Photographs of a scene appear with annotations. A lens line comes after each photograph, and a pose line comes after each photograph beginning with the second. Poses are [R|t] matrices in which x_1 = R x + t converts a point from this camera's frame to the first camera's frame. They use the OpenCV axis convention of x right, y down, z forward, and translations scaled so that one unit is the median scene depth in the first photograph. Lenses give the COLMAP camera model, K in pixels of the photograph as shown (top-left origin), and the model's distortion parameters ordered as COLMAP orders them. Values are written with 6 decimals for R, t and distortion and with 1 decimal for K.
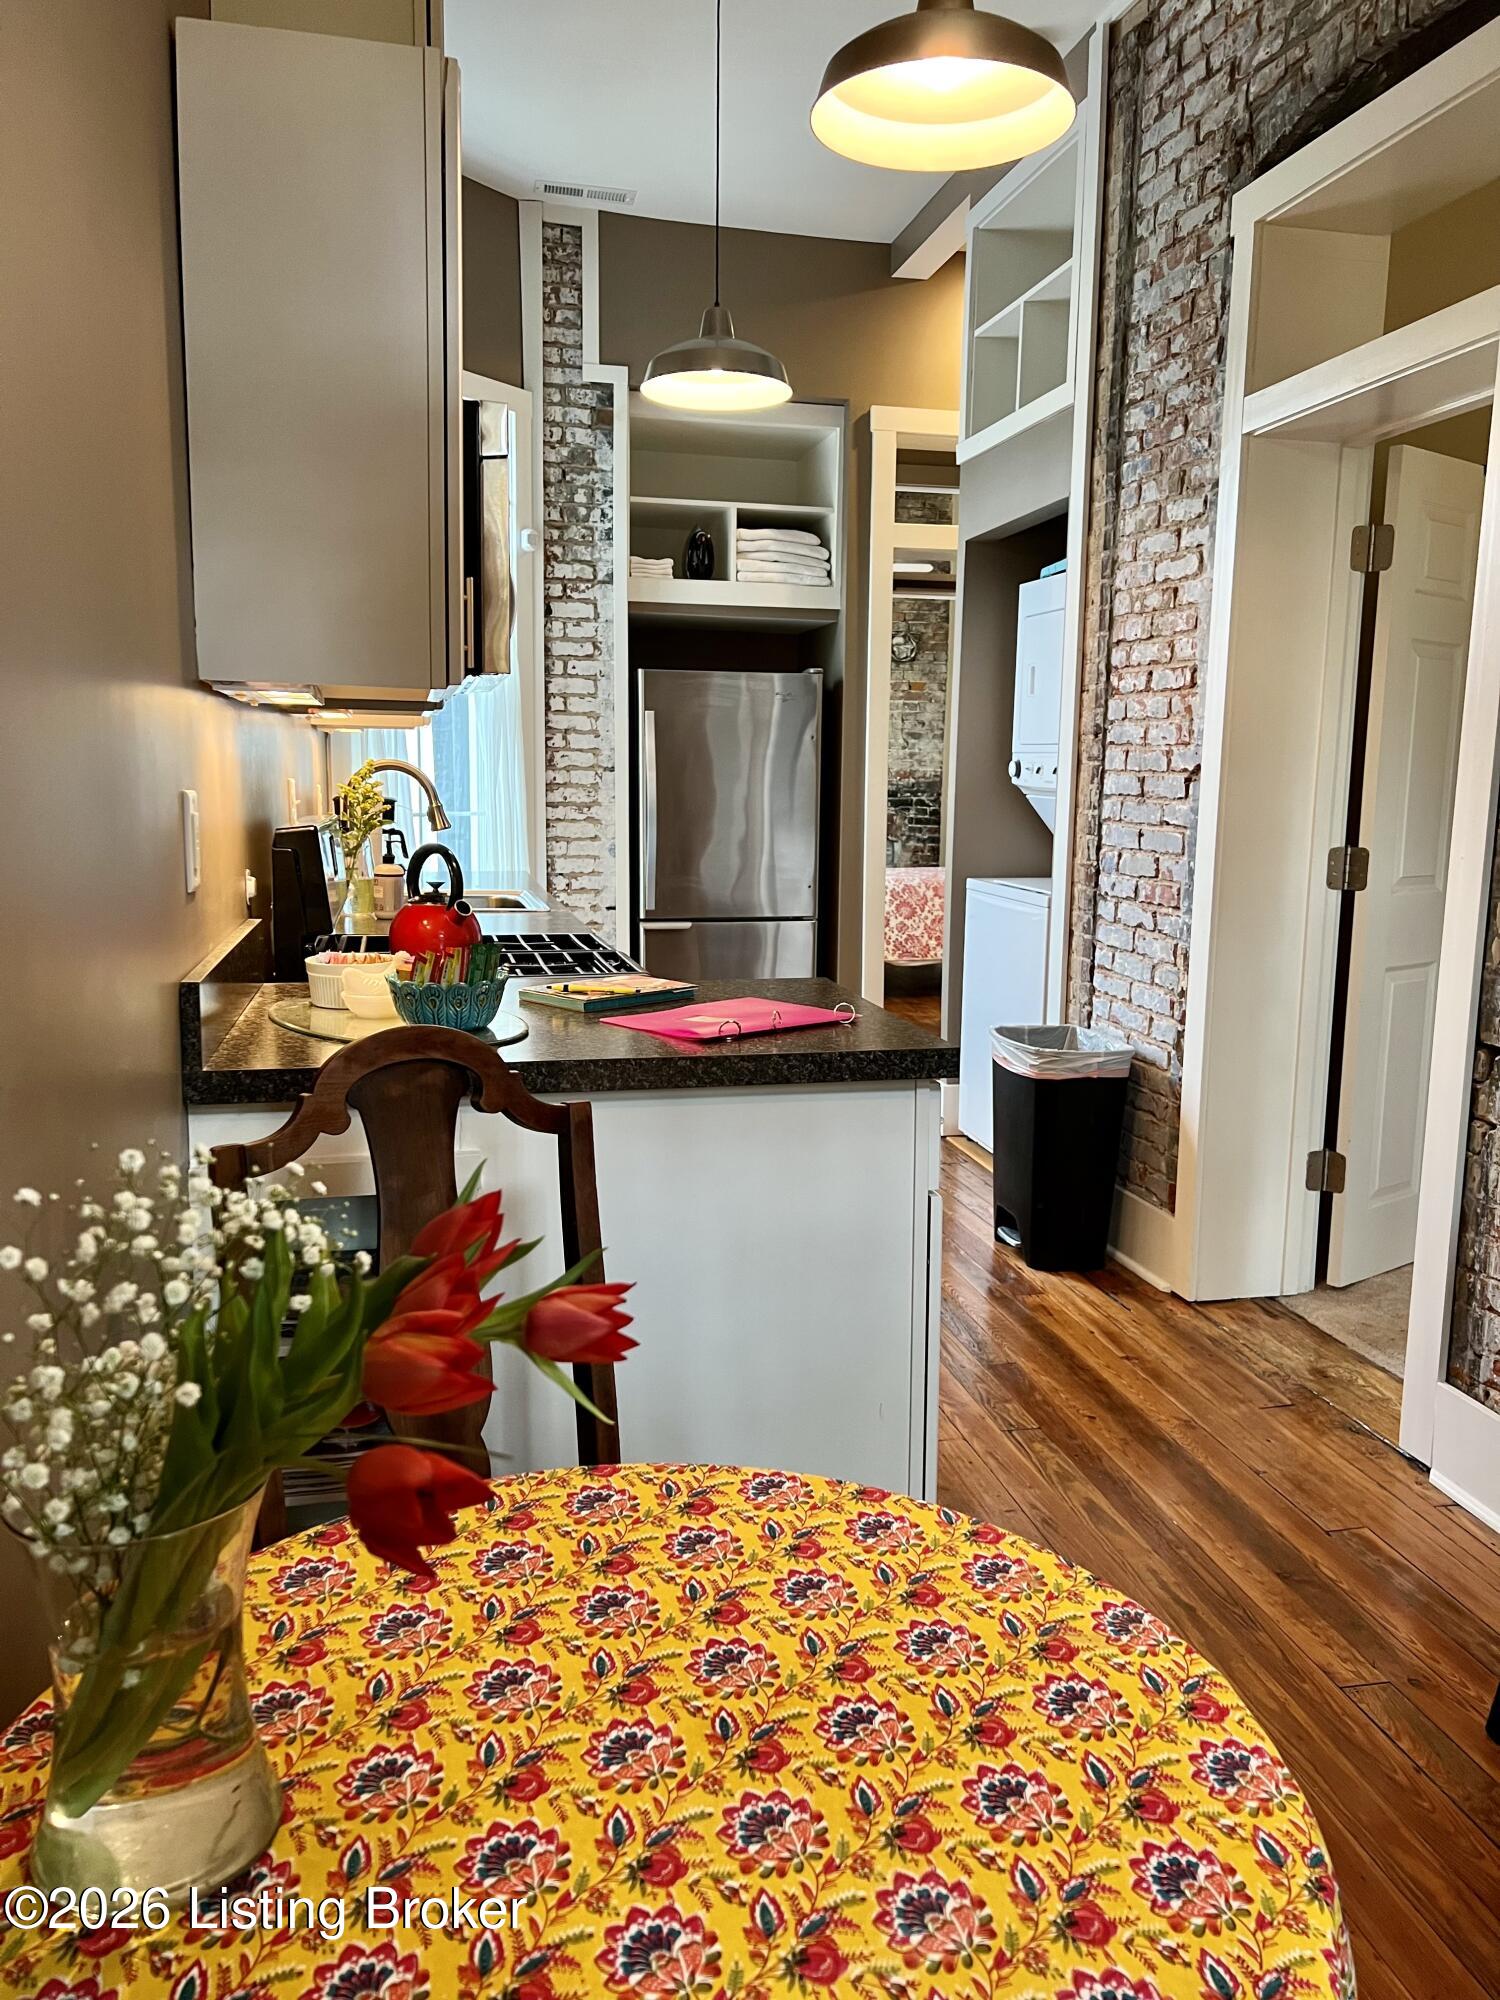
lens RADIAL K [[1496.3, 0, 748.1], [0, 1496.3, 1015.5], [0, 0, 1]] dist [0.094804, 0.000046]
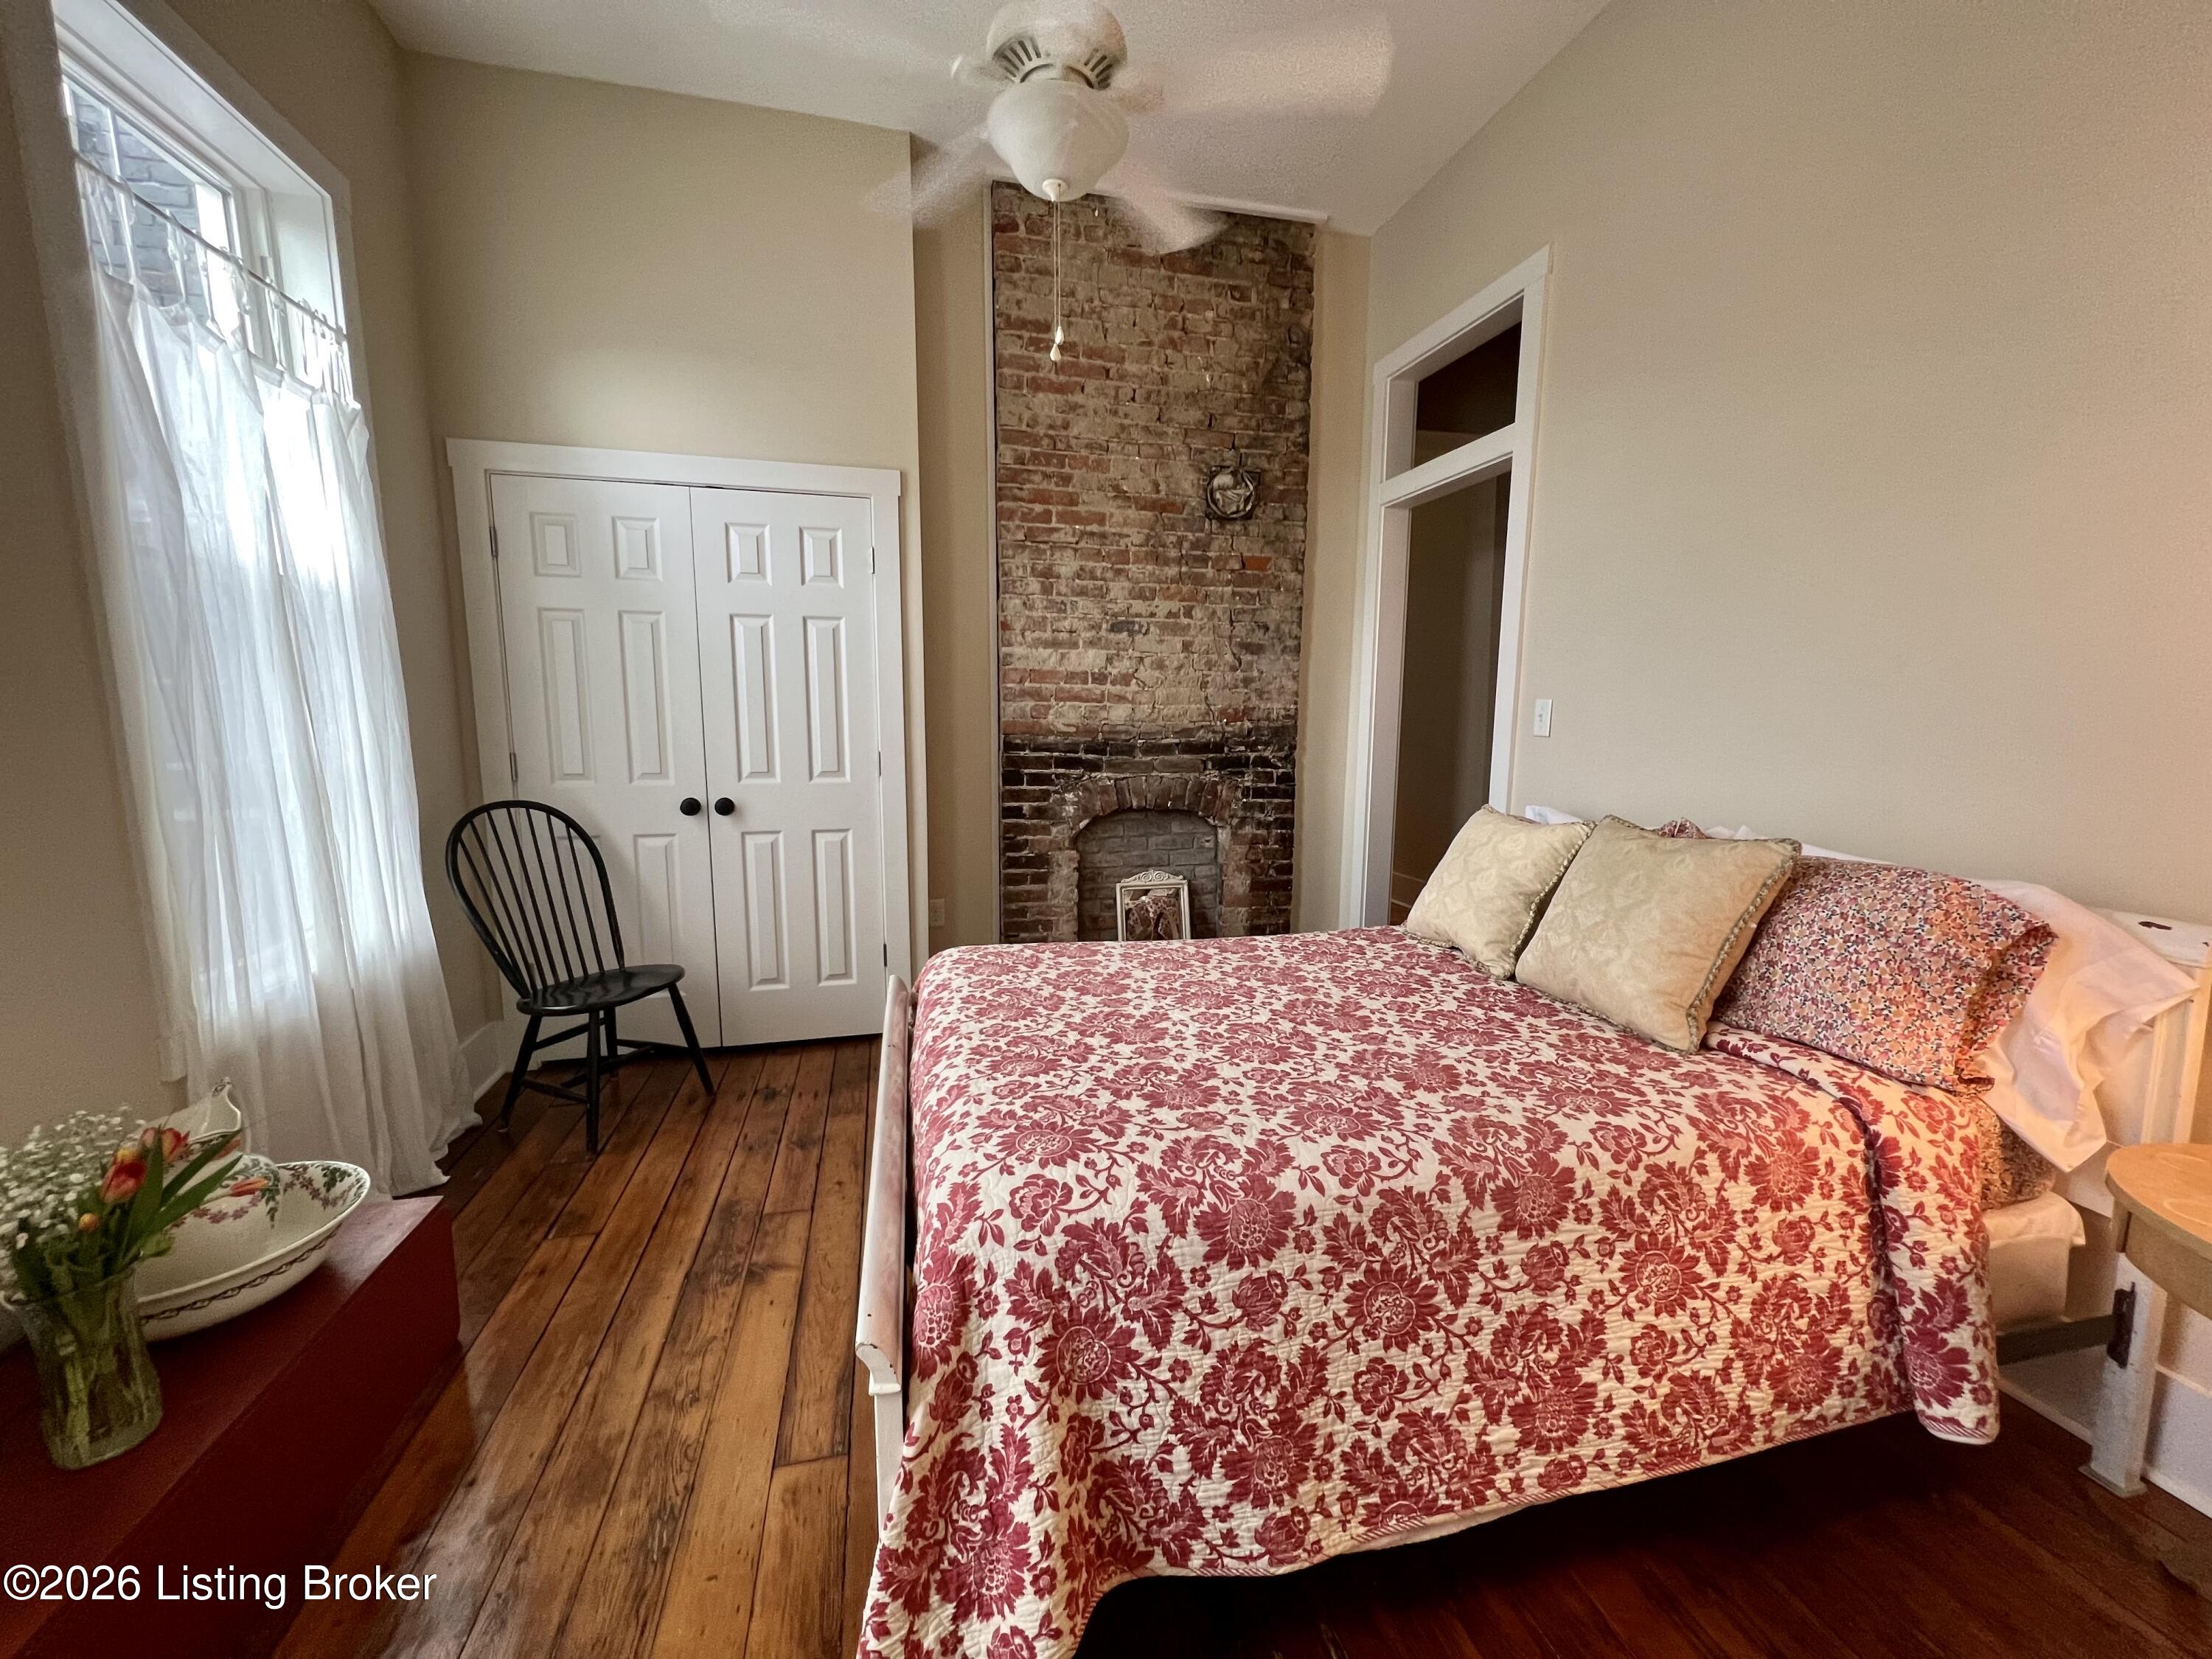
lens RADIAL K [[890.5, 0, 1098.6], [0, 890.5, 838.5], [0, 0, 1]] dist [0.002213, 0.000069]
pose [[0.999791, -0.009682, 0.018016, 0.083531], [0.009989, 0.999805, -0.017049, -0.201013], [-0.017847, 0.017225, 0.999692, 1.233719]]
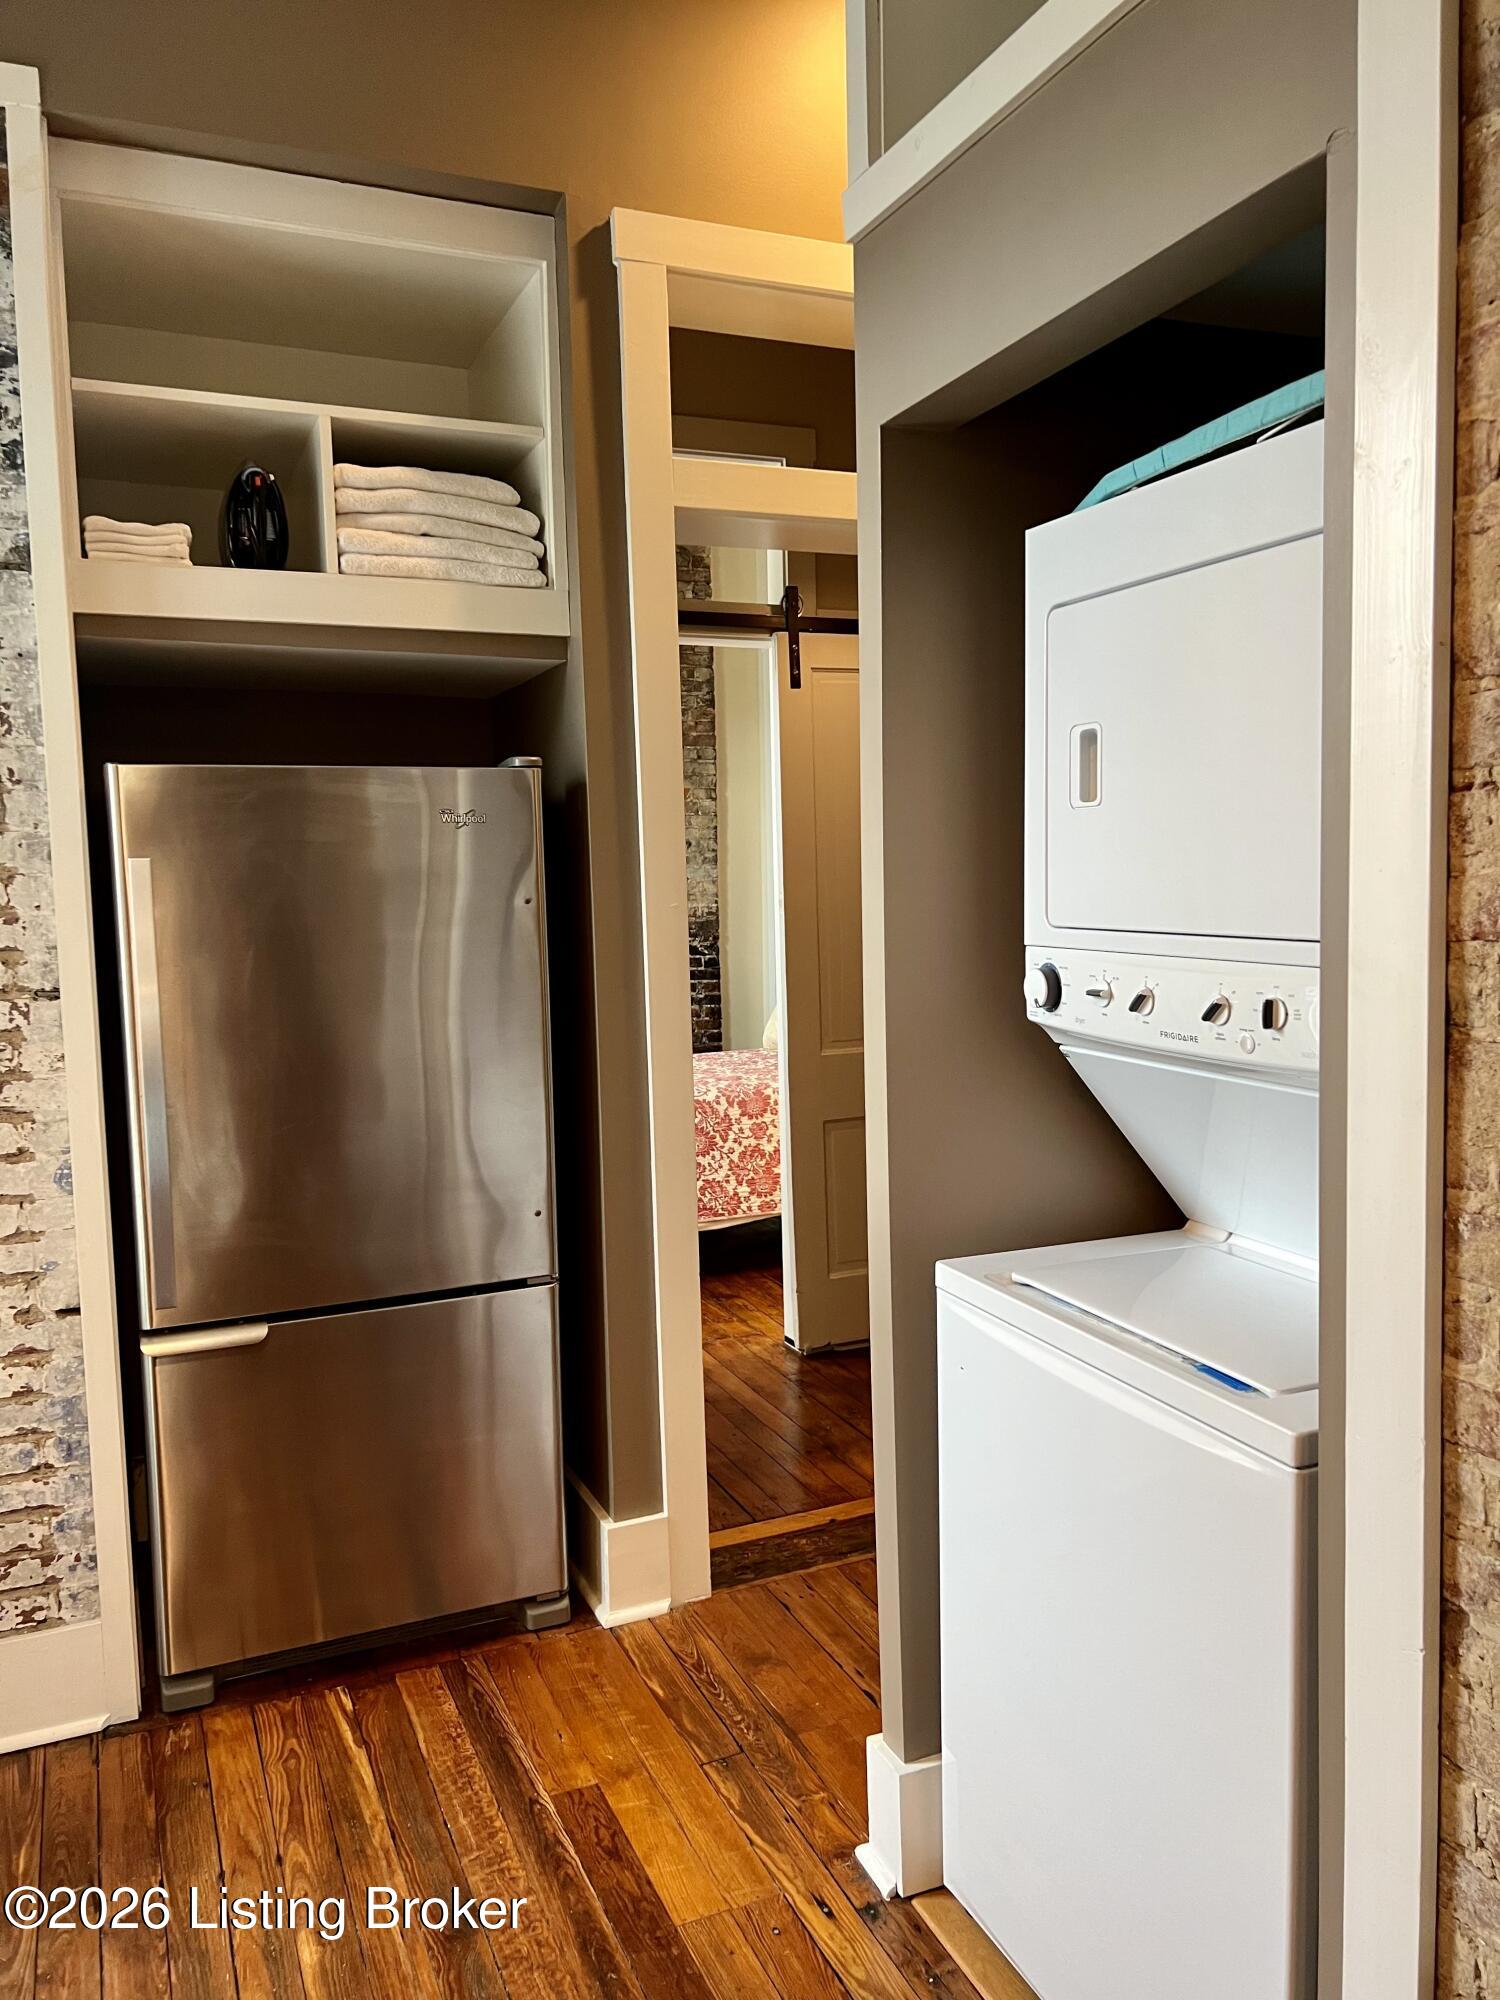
lens RADIAL K [[1506.8, 0, 761.8], [0, 1506.8, 1001.2], [0, 0, 1]] dist [0.059408, -0.077946]
pose [[0.982304, -0.049190, 0.180721, 0.028346], [0.063529, 0.995201, -0.074428, -0.114541], [-0.176192, 0.084592, 0.980714, 0.529129]]
